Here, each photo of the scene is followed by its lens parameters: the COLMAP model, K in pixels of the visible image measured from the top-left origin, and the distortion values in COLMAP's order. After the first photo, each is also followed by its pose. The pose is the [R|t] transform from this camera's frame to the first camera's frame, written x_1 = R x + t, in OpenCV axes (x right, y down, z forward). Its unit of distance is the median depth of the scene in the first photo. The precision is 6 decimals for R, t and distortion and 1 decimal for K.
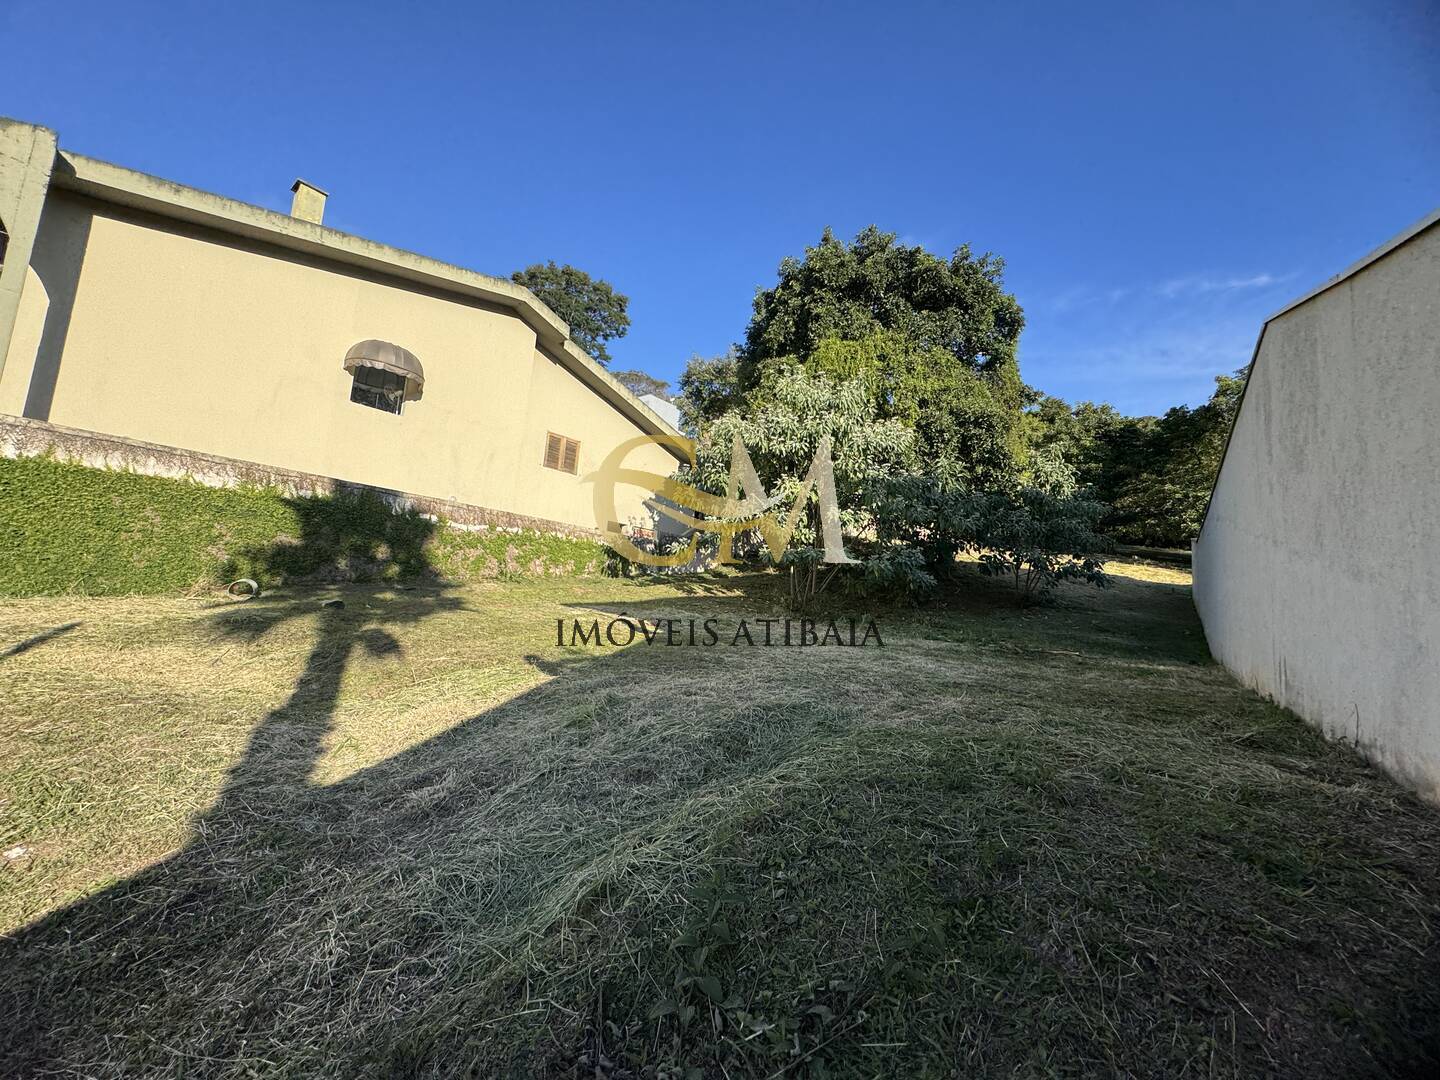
lens RADIAL K [[577.9, 0, 720.0], [0, 577.9, 540.0], [0, 0, 1]] dist [0.000072, -0.000152]
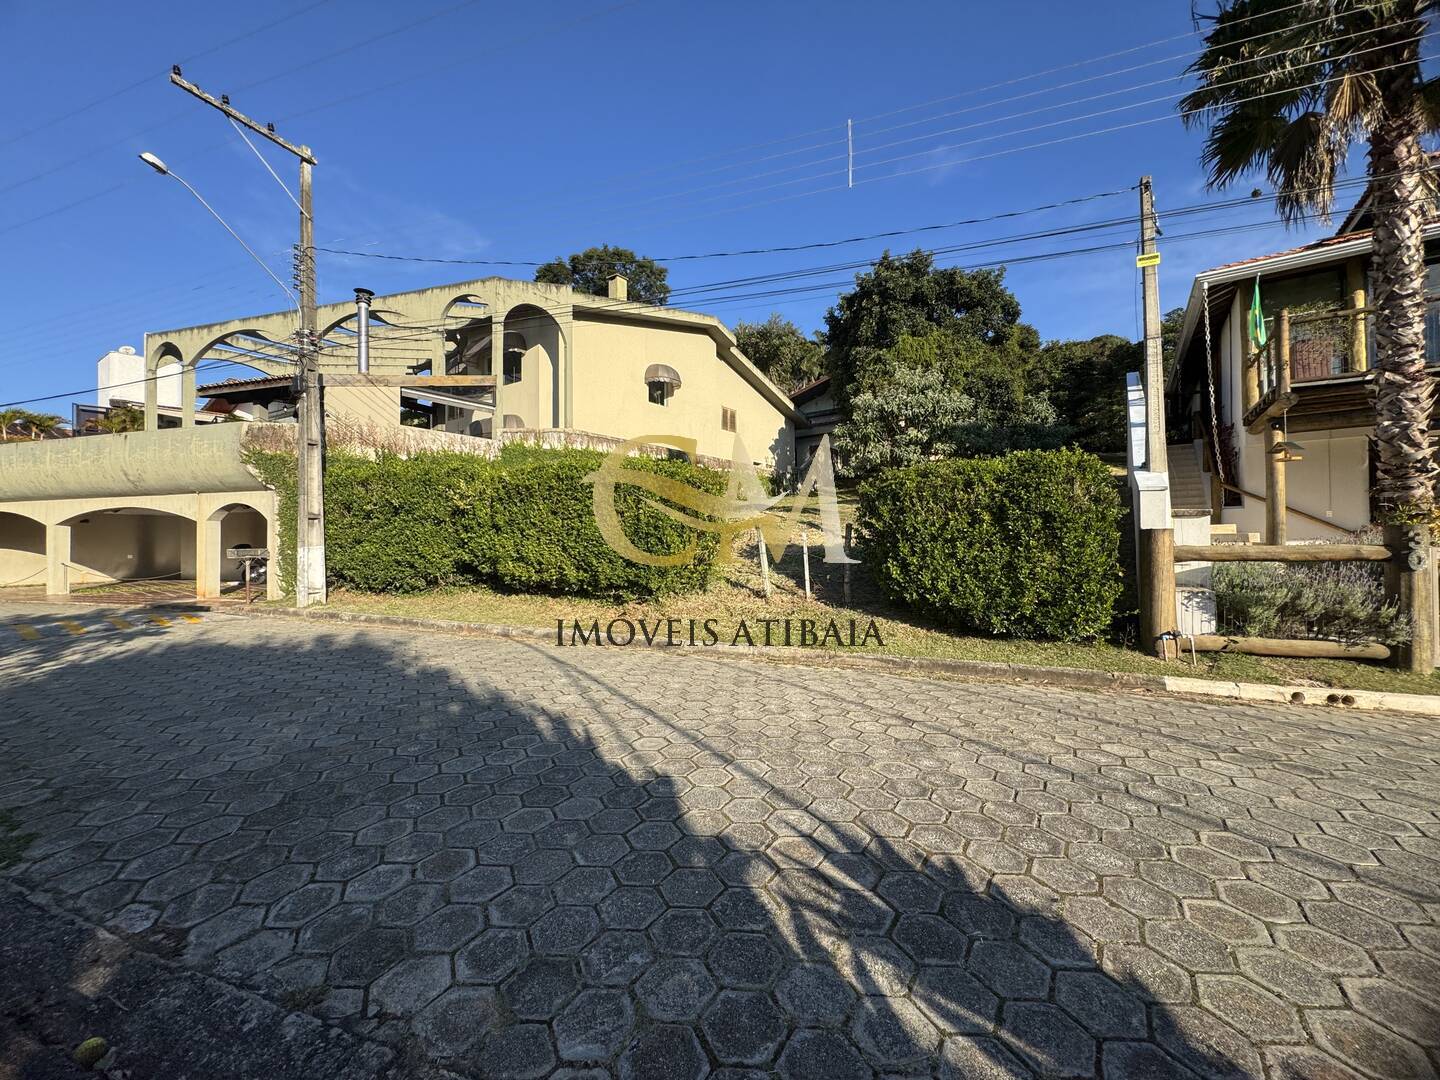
lens RADIAL K [[577.9, 0, 720.0], [0, 577.9, 540.0], [0, 0, 1]] dist [0.000072, -0.000152]
pose [[0.995664, -0.082955, 0.042087, -0.436972], [0.078046, 0.991163, 0.107255, -0.000041], [-0.050612, -0.103506, 0.993340, -0.626540]]
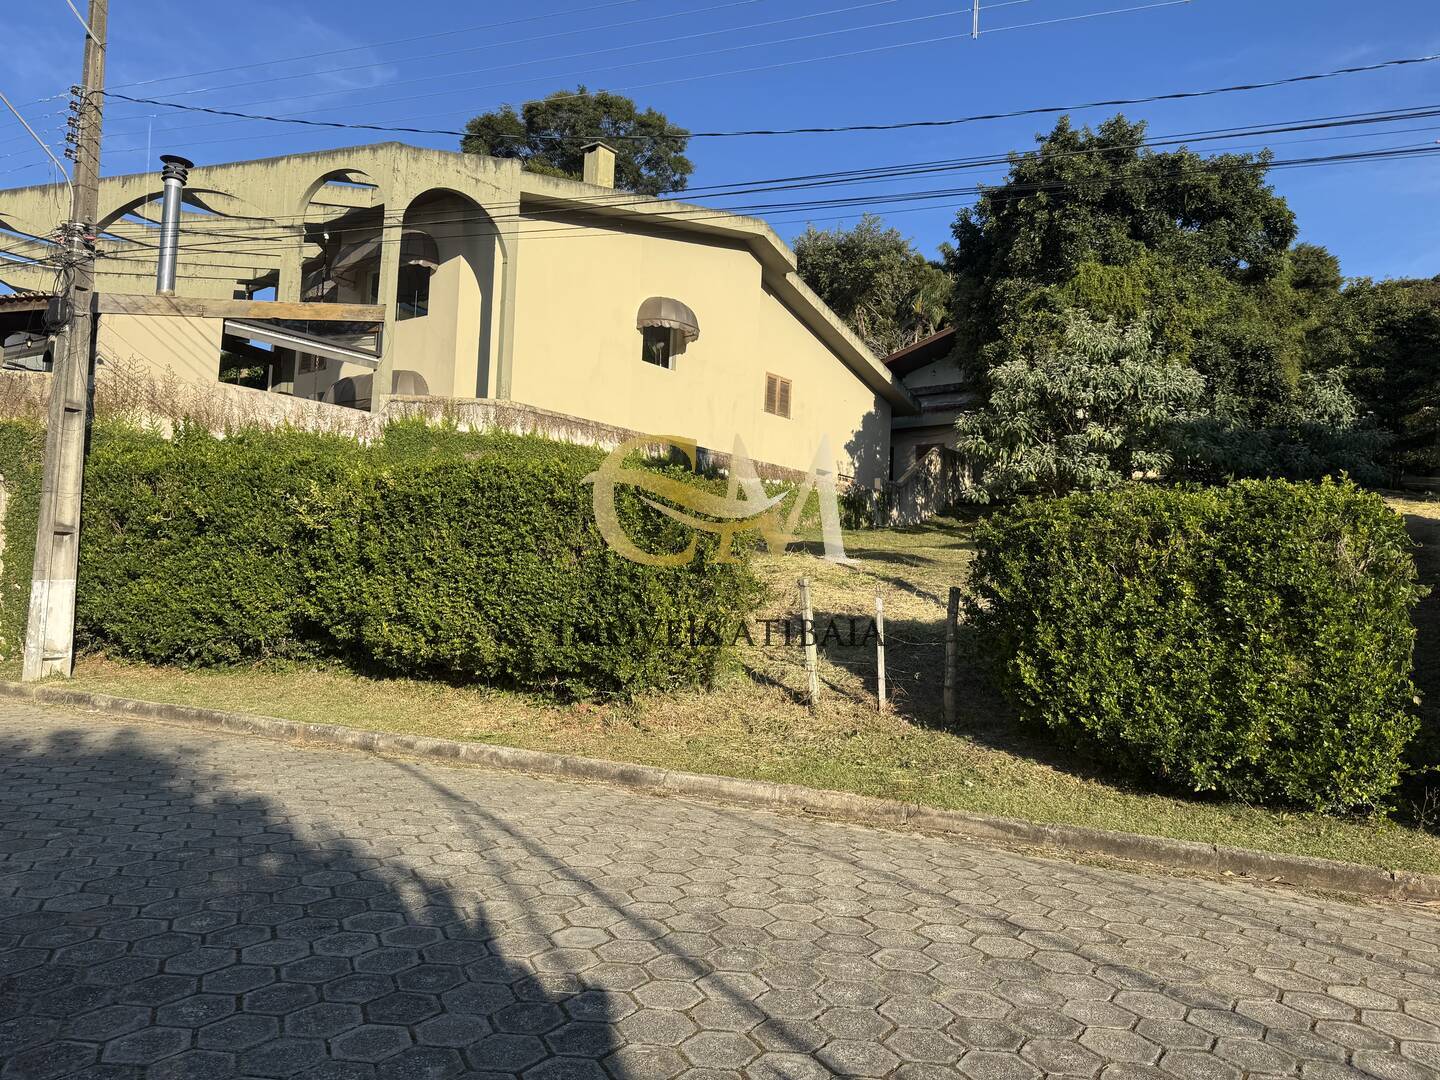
lens RADIAL K [[1014.3, 0, 724.8], [0, 1014.3, 538.8], [0, 0, 1]] dist [0.051854, -0.060562]
pose [[0.999424, -0.032018, 0.011220, -0.427192], [0.031461, 0.998412, 0.046720, -0.004259], [-0.012698, -0.046340, 0.998845, -0.647809]]
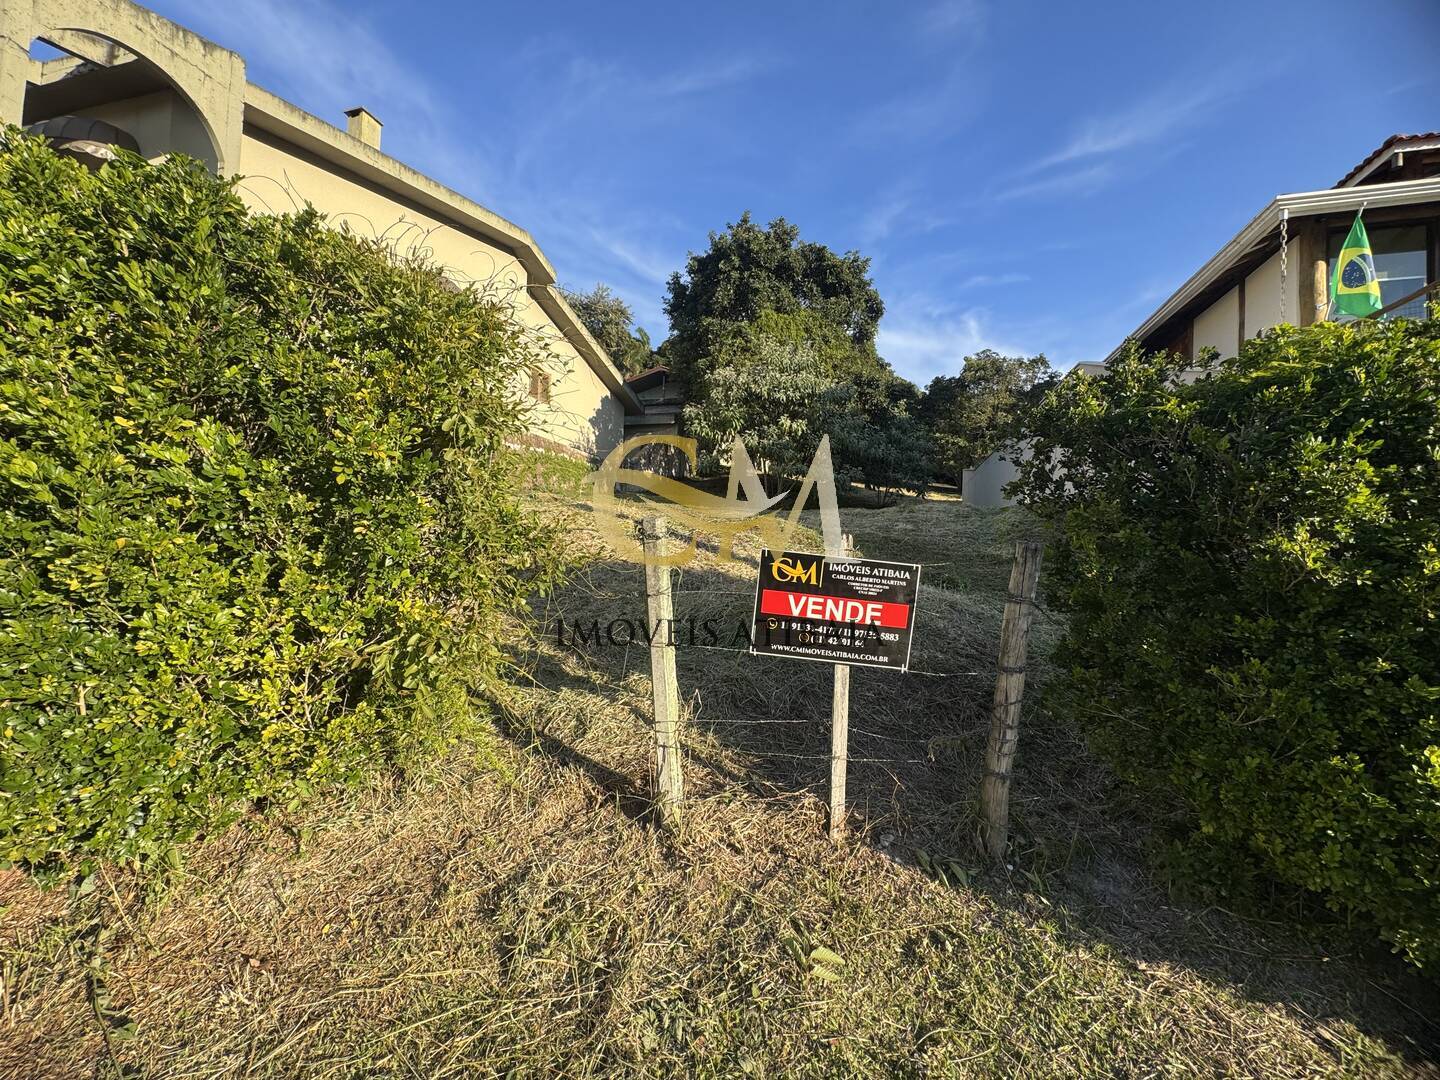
lens RADIAL K [[574.6, 0, 719.4], [0, 574.6, 540.1], [0, 0, 1]] dist [0.000043, -0.000027]
pose [[0.930993, -0.030527, 0.363759, -0.409742], [-0.008349, 0.994456, 0.104824, 0.036158], [-0.364942, -0.100627, 0.925576, -0.224493]]
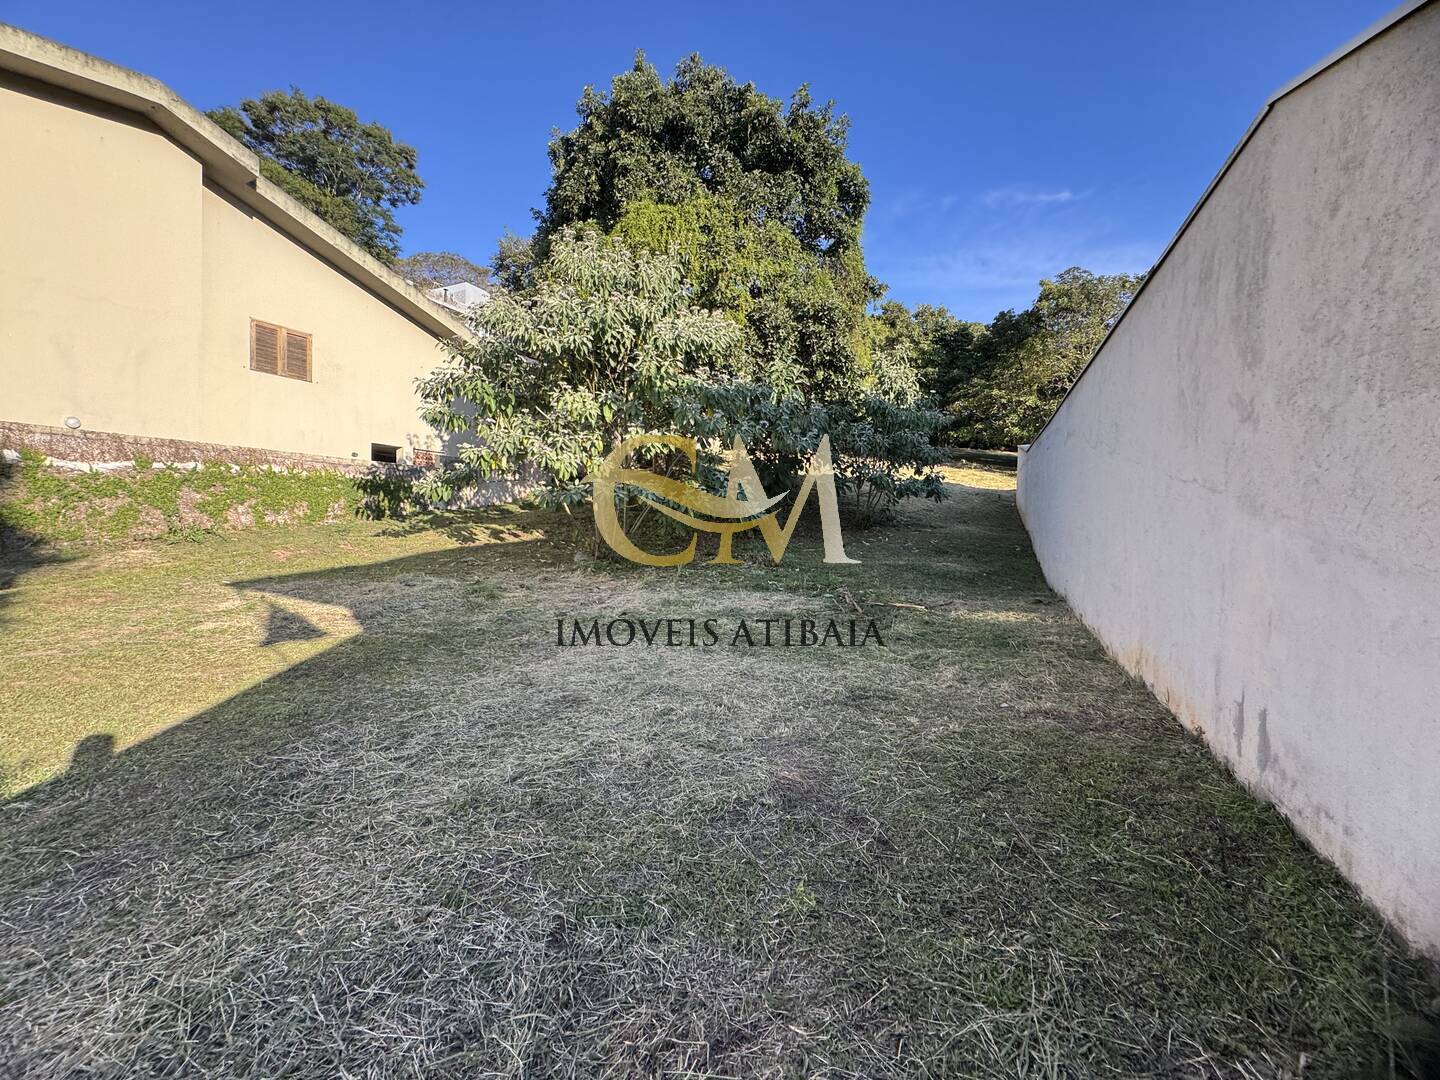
lens RADIAL K [[574.6, 0, 719.4], [0, 574.6, 540.1], [0, 0, 1]] dist [0.000043, -0.000027]
pose [[0.971706, -0.065068, 0.227052, 0.088449], [0.027887, 0.986186, 0.163275, -0.021741], [-0.234540, -0.152323, 0.960098, 0.166448]]
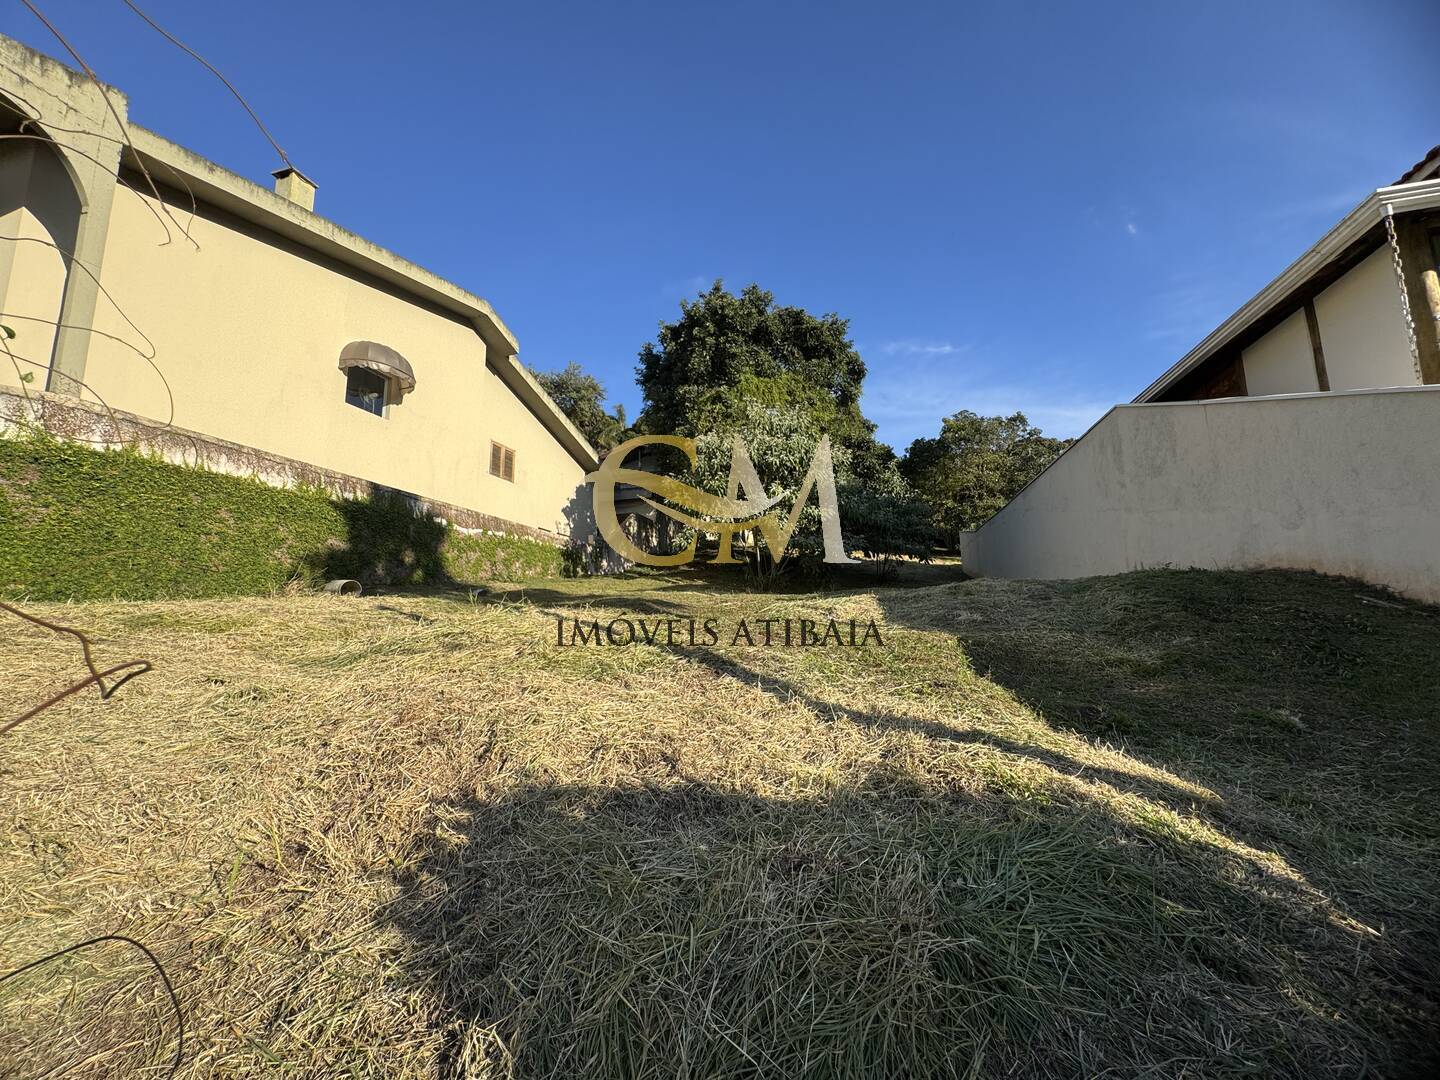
lens RADIAL K [[577.9, 0, 720.0], [0, 577.9, 540.0], [0, 0, 1]] dist [0.000072, -0.000152]
pose [[0.916606, -0.030737, 0.398609, -0.373730], [0.041602, 0.998960, -0.018635, 0.026932], [-0.397622, 0.033664, 0.916932, -0.101132]]
